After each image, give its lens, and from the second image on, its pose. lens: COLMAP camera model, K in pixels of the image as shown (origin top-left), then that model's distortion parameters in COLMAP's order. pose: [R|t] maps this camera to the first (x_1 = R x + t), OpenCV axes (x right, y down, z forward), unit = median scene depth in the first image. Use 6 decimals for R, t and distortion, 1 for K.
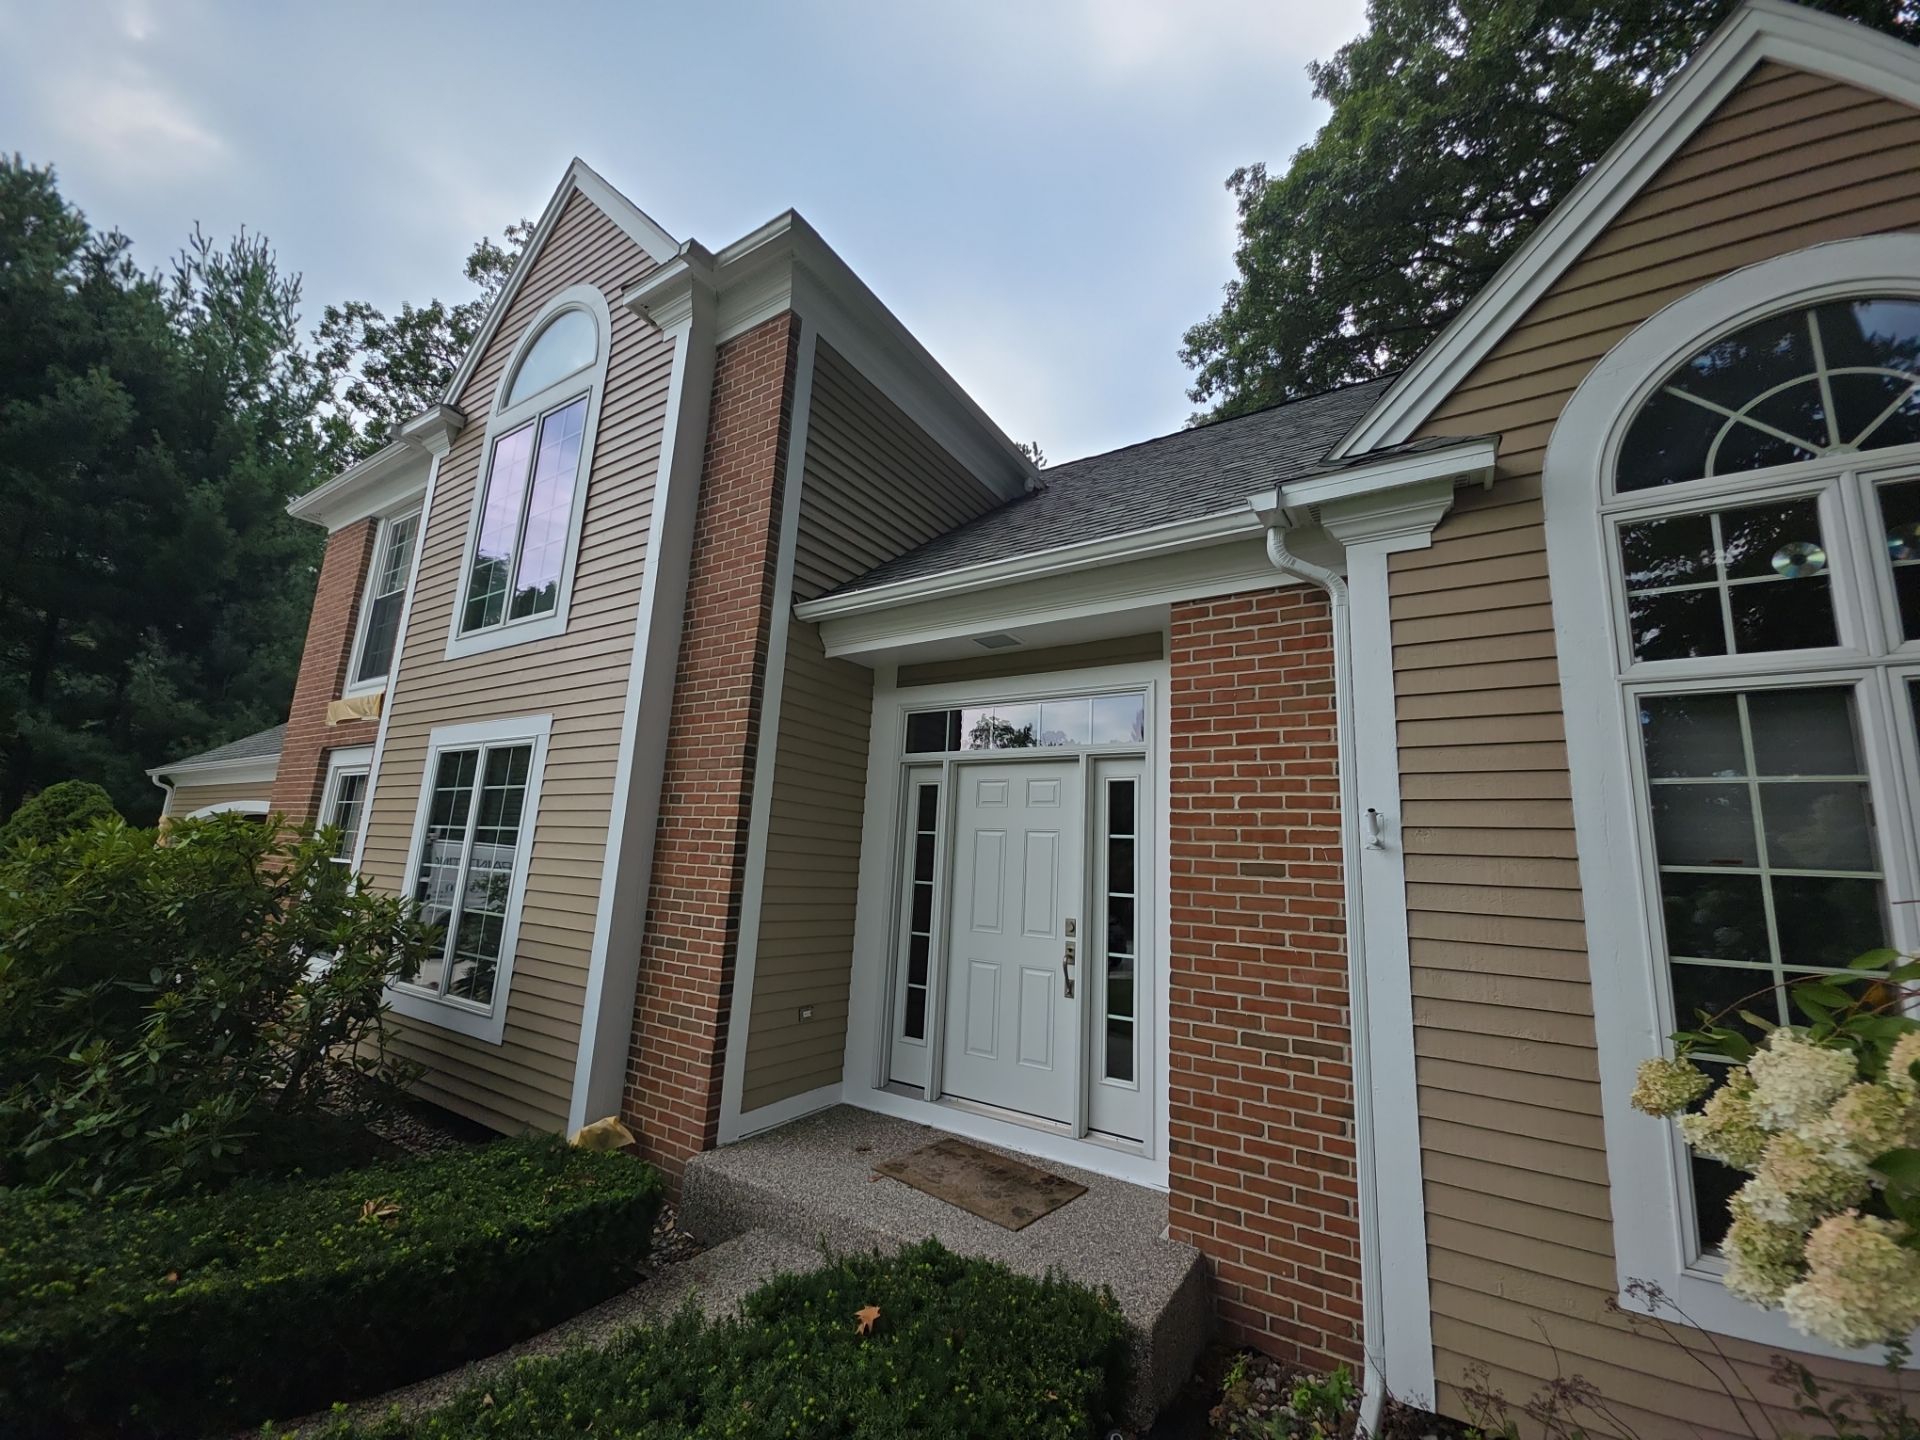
lens RADIAL K [[762.6, 0, 953.7], [0, 762.6, 730.3], [0, 0, 1]] dist [0.008704, -0.006392]
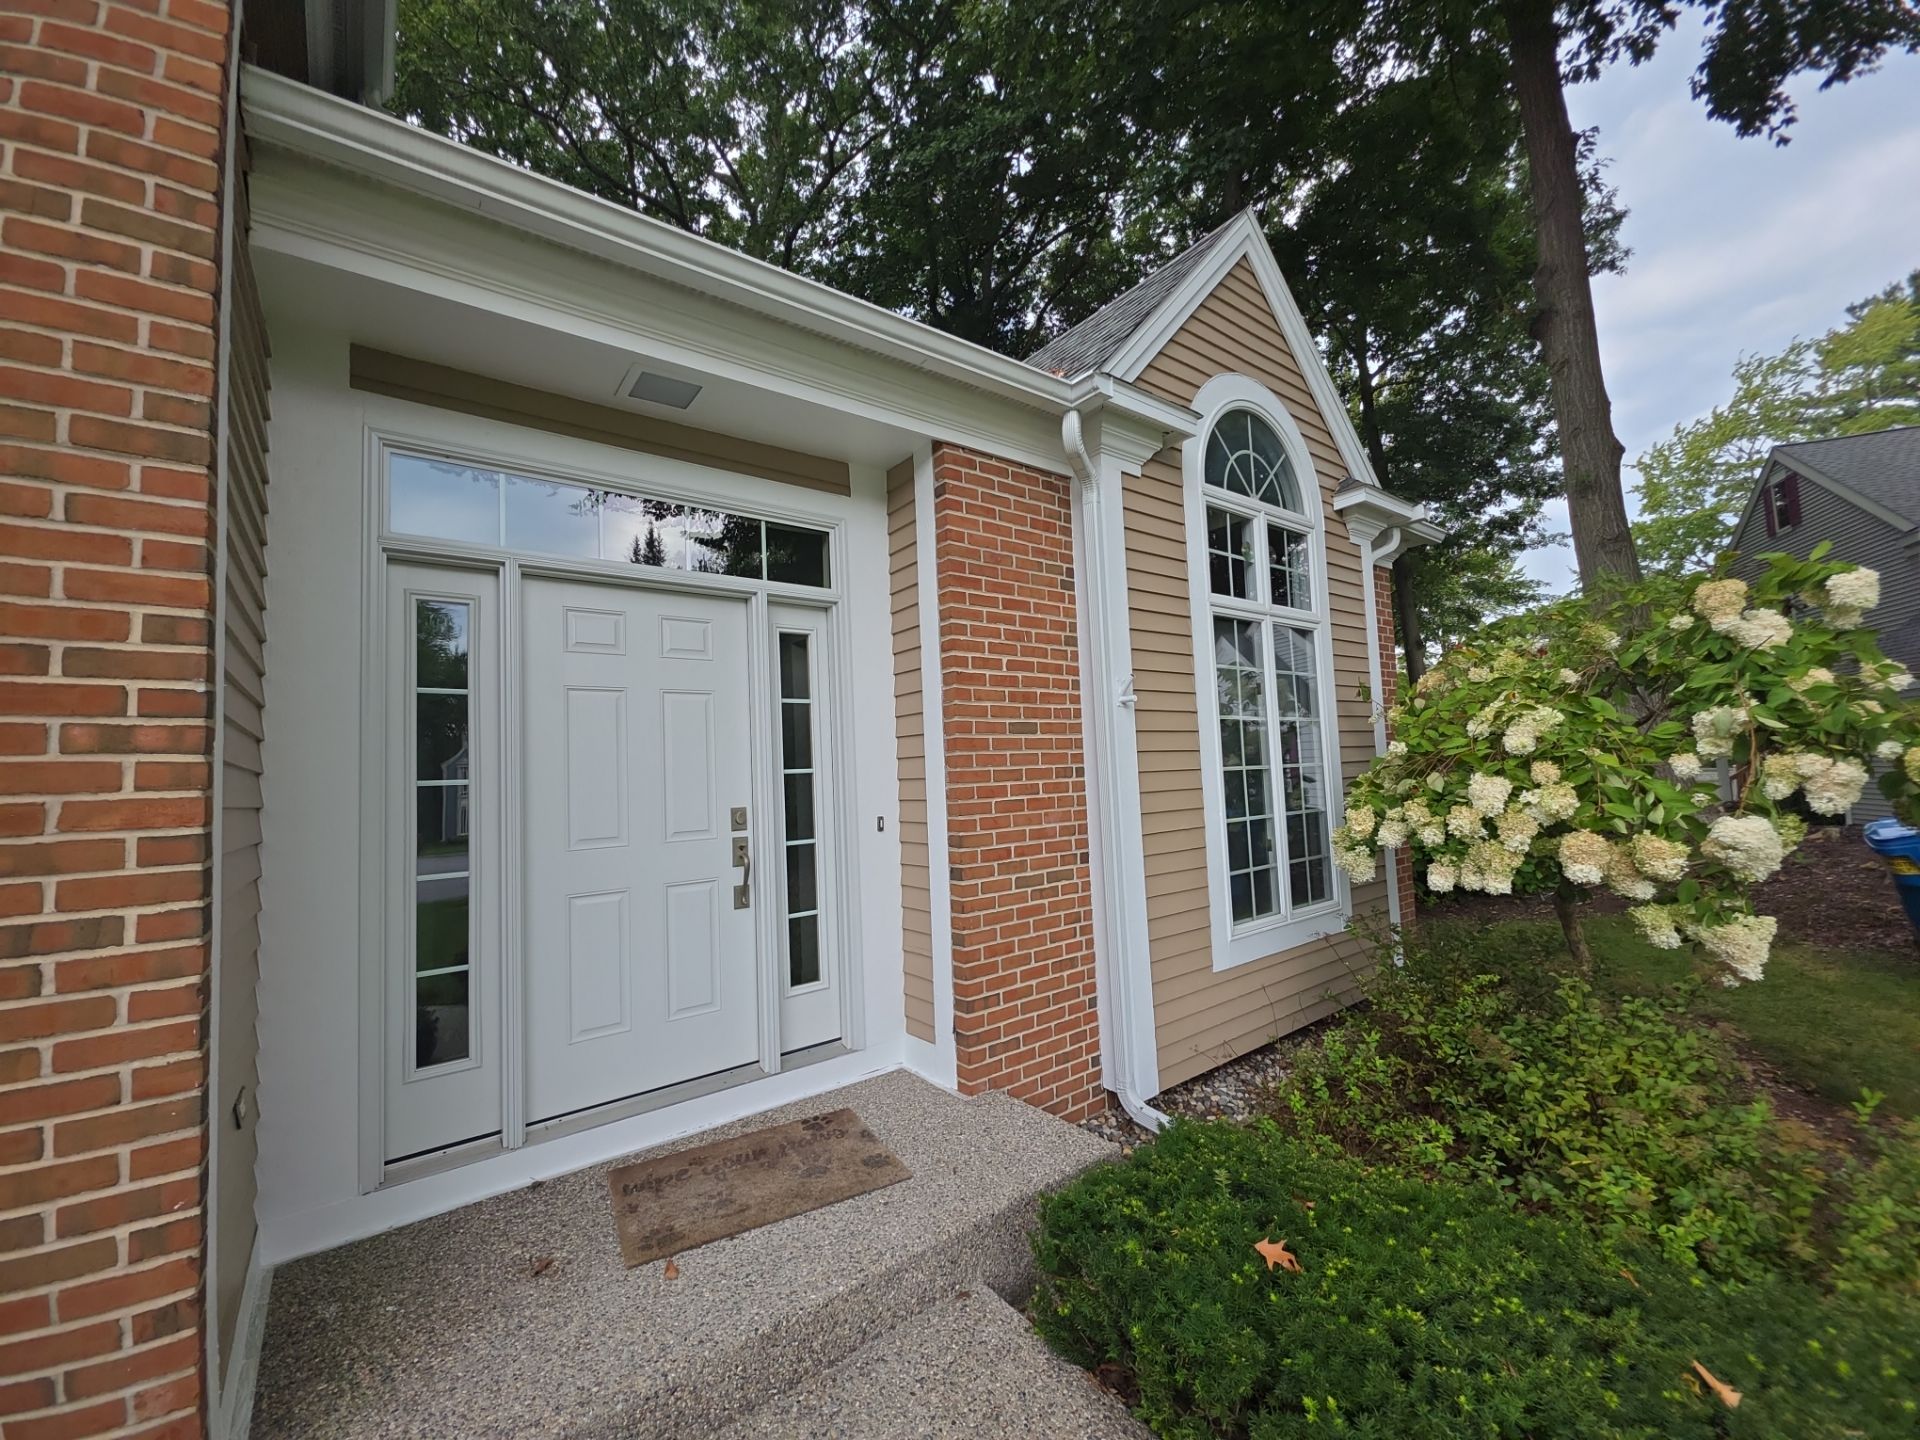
lens RADIAL K [[762.6, 0, 959.1], [0, 762.6, 729.9], [0, 0, 1]] dist [0.008704, -0.006392]
pose [[0.329644, -0.007741, 0.944074, -0.463845], [-0.113519, 0.992386, 0.047774, 0.104519], [-0.937256, -0.122919, 0.326255, 0.531729]]
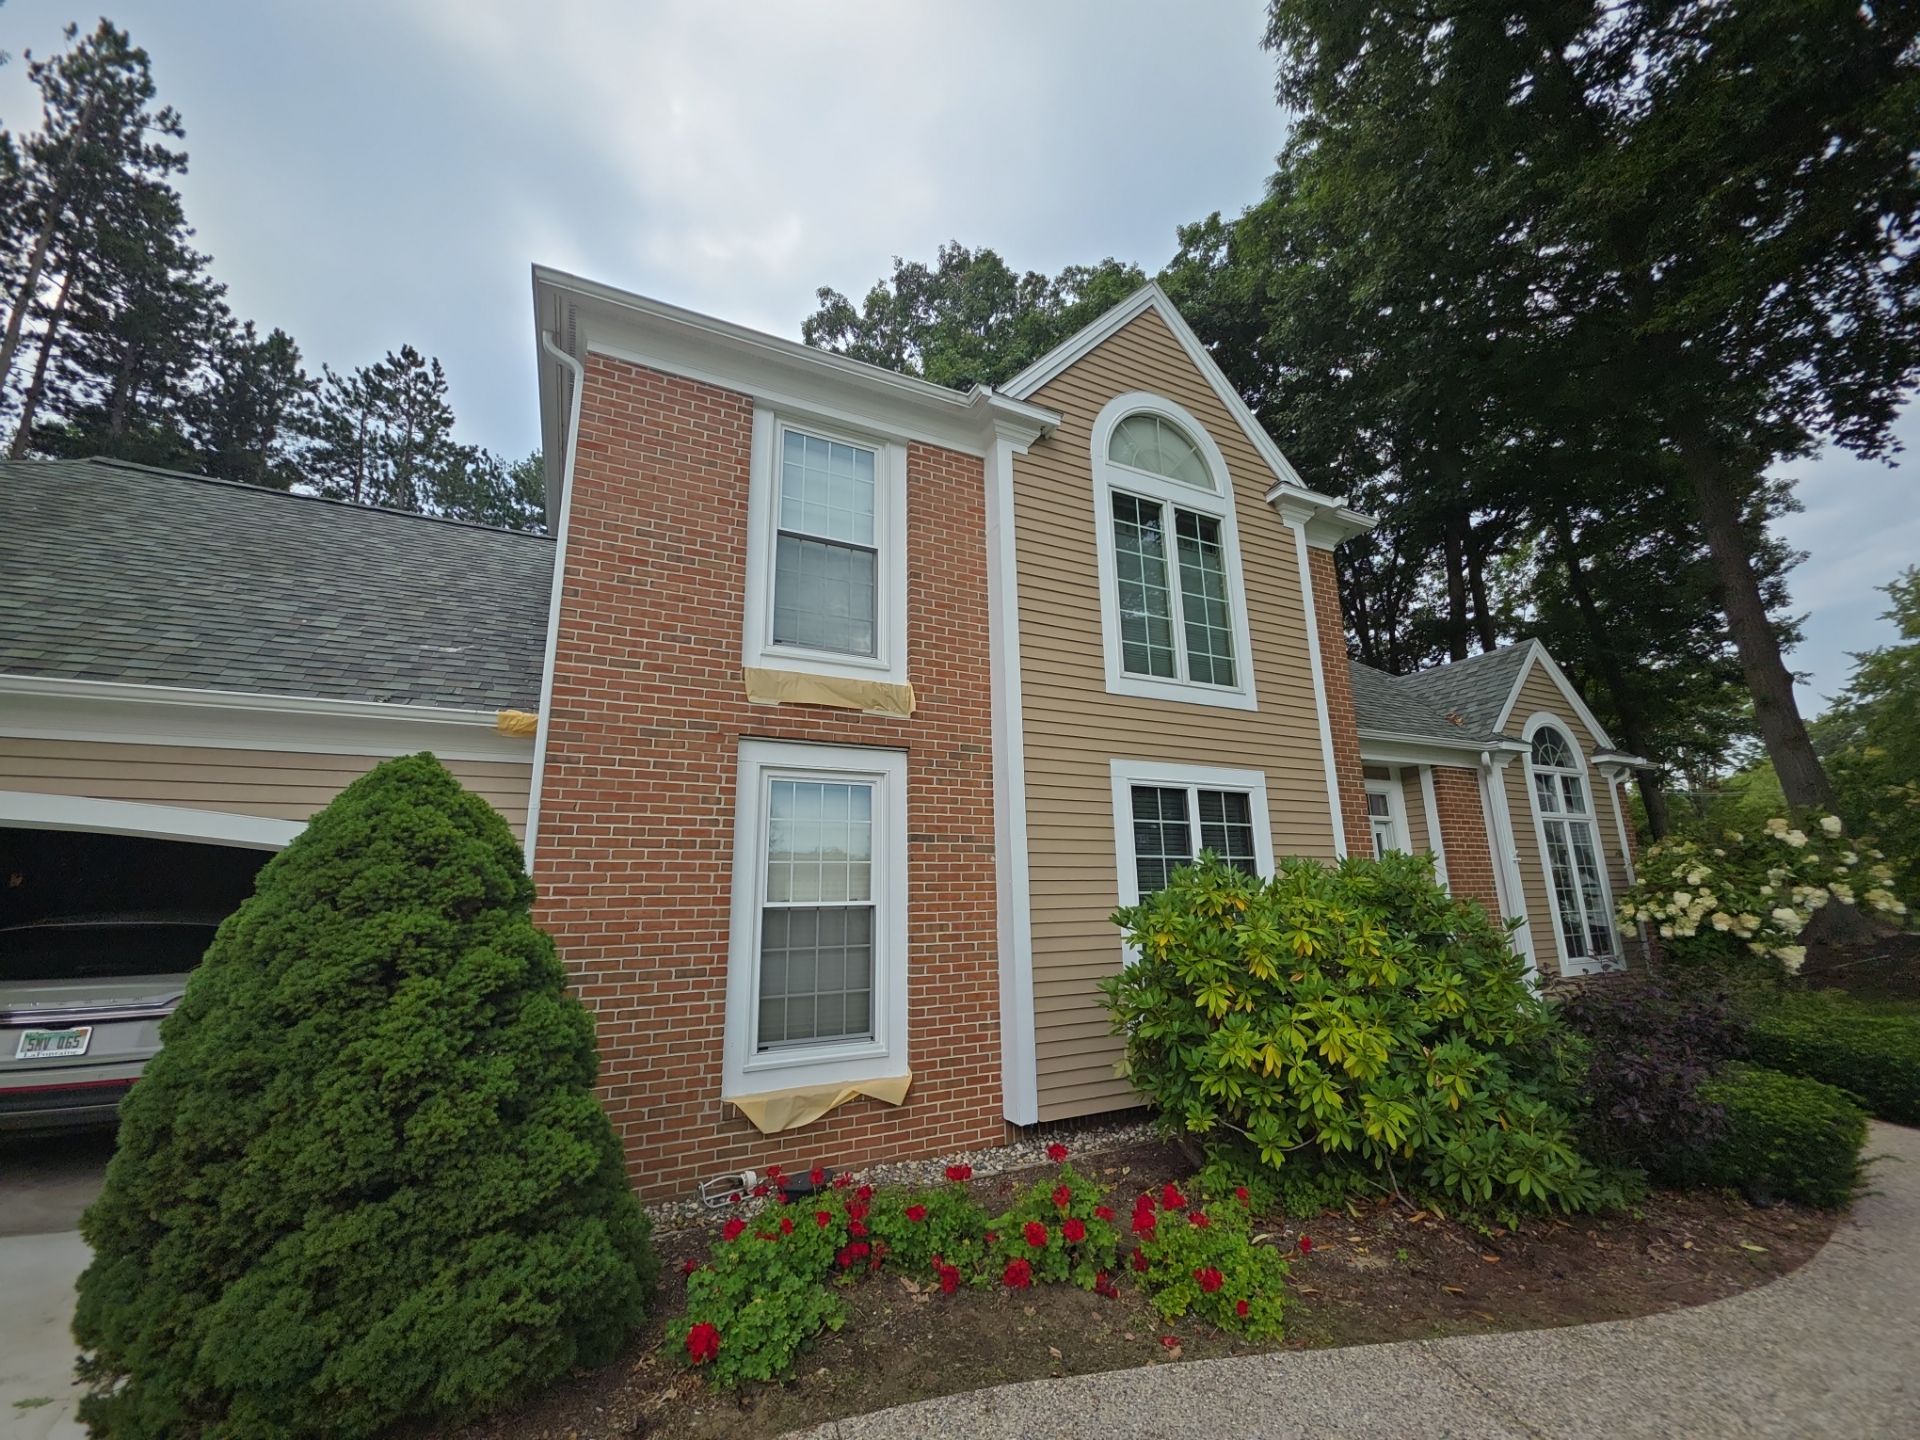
lens RADIAL K [[762.6, 0, 955.9], [0, 762.6, 732.0], [0, 0, 1]] dist [0.008704, -0.006392]
pose [[0.511750, 0.127647, 0.849599, -2.191934], [-0.115118, 0.990171, -0.079427, 0.087935], [-0.851387, -0.057158, 0.521415, 0.859586]]
